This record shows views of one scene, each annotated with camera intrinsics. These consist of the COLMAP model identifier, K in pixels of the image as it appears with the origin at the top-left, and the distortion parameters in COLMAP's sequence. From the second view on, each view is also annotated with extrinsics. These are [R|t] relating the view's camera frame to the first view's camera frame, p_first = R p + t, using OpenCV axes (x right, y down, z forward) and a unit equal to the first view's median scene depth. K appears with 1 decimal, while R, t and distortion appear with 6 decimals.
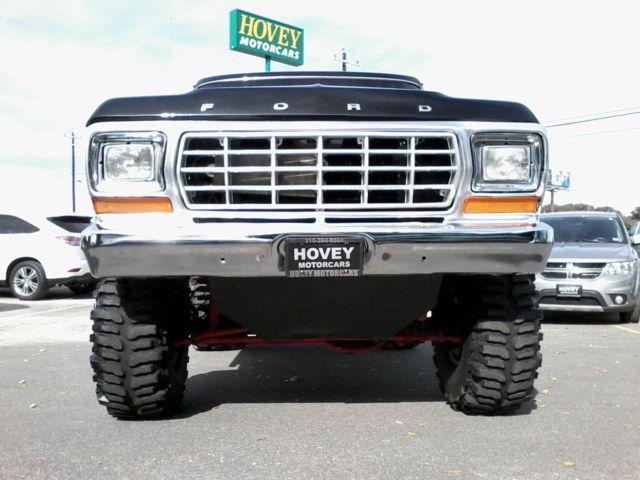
lens RADIAL K [[637.3, 0, 321.7], [0, 637.3, 241.7], [0, 0, 1]] dist [-0.028352, 0.000000]
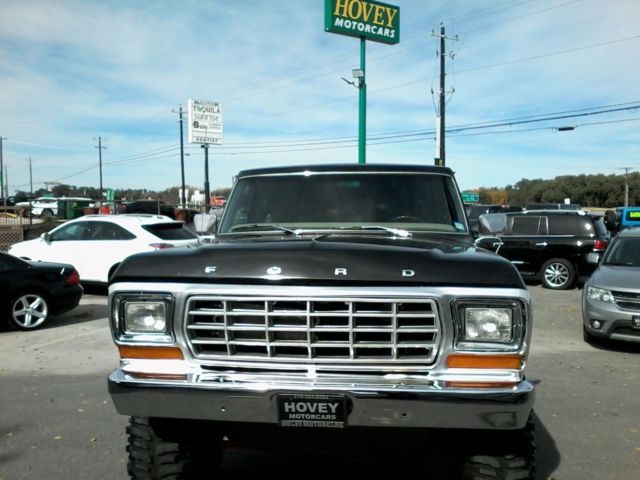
lens RADIAL K [[637.3, 0, 319.8], [0, 637.3, 250.2], [0, 0, 1]] dist [-0.028352, 0.000000]
pose [[0.986376, 0.009427, -0.164233, 0.187931], [0.001273, 0.997889, 0.064925, -0.311586], [0.164499, -0.064250, 0.984283, -0.063888]]
